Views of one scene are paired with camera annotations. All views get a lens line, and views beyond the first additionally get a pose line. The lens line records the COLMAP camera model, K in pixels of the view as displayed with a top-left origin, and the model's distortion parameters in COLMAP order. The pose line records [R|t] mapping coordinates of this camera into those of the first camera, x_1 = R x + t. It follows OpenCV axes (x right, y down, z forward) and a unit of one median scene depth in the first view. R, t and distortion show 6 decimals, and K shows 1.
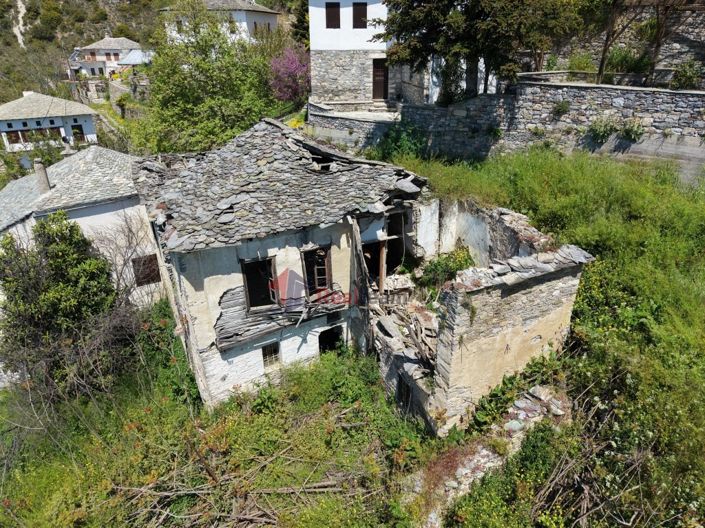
lens RADIAL K [[471.9, 0, 351.3], [0, 471.9, 266.0], [0, 0, 1]] dist [0.020976, -0.020334]
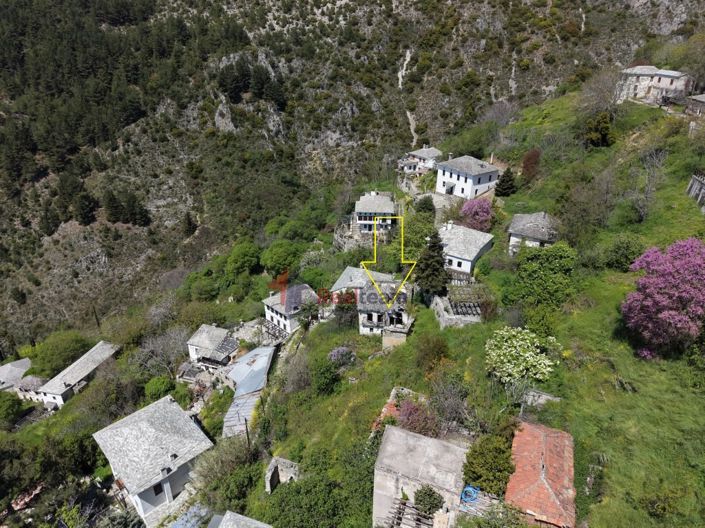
lens RADIAL K [[471.9, 0, 351.3], [0, 471.9, 266.0], [0, 0, 1]] dist [0.020976, -0.020334]
pose [[0.776780, 0.285547, -0.561316, 2.373988], [-0.274174, 0.955734, 0.106776, -0.987403], [0.566958, 0.070957, 0.820685, -3.483043]]
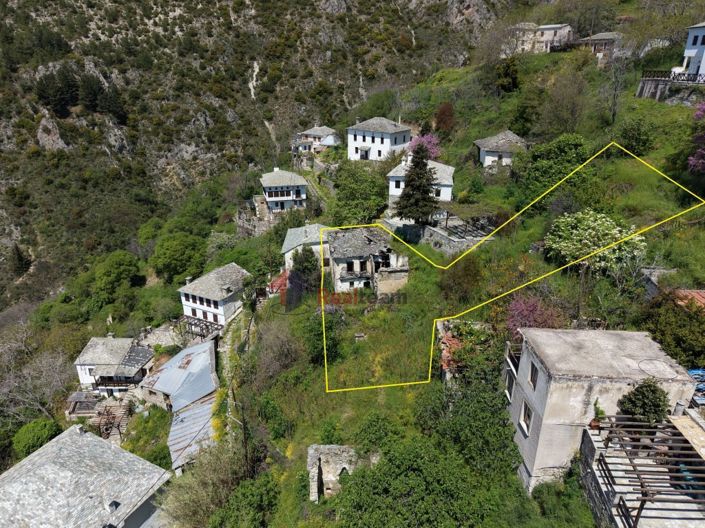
lens RADIAL K [[471.9, 0, 351.3], [0, 471.9, 266.0], [0, 0, 1]] dist [0.020976, -0.020334]
pose [[0.940189, 0.134070, -0.313160, 1.094811], [-0.148102, 0.988742, -0.021341, 0.108119], [0.306773, 0.066444, 0.949461, -2.944881]]
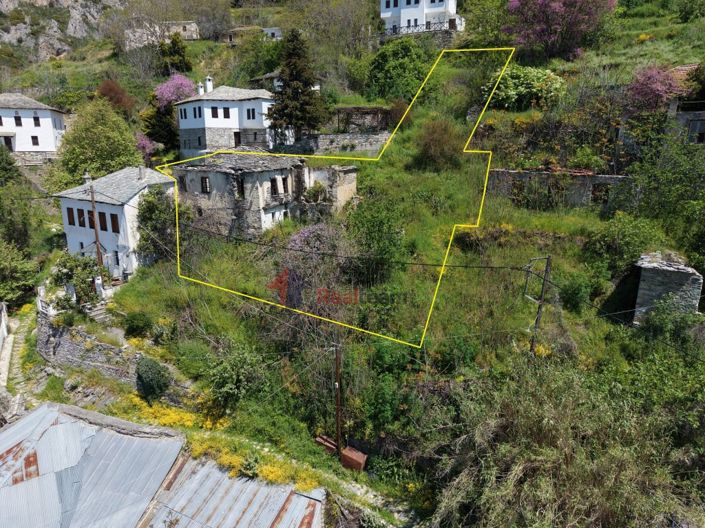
lens RADIAL K [[469.9, 0, 352.4], [0, 469.9, 268.0], [0, 0, 1]] dist [0.042866, -0.057251]
pose [[0.807944, -0.149773, 0.569907, -1.412768], [0.257381, 0.959719, -0.112668, 0.901209], [-0.530076, 0.237713, 0.813948, -1.483801]]
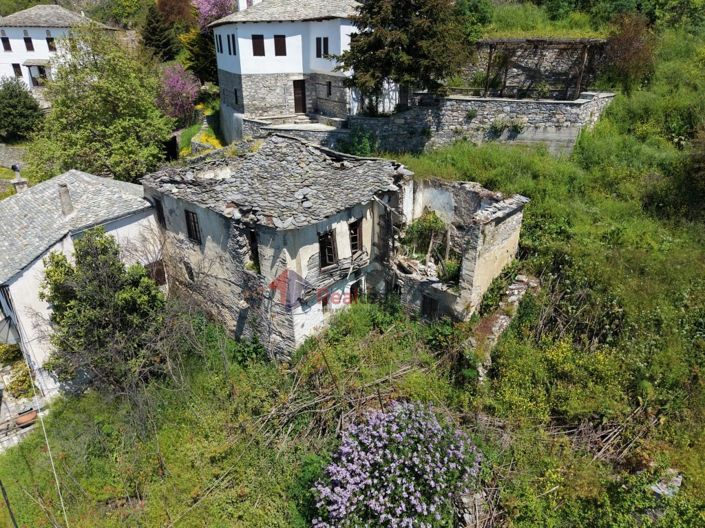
lens RADIAL K [[471.9, 0, 351.3], [0, 471.9, 266.0], [0, 0, 1]] dist [0.020976, -0.020334]
pose [[0.926761, -0.158561, 0.340547, -0.519541], [0.163796, 0.986402, 0.013521, 0.066576], [-0.338060, 0.043249, 0.940130, -0.287745]]
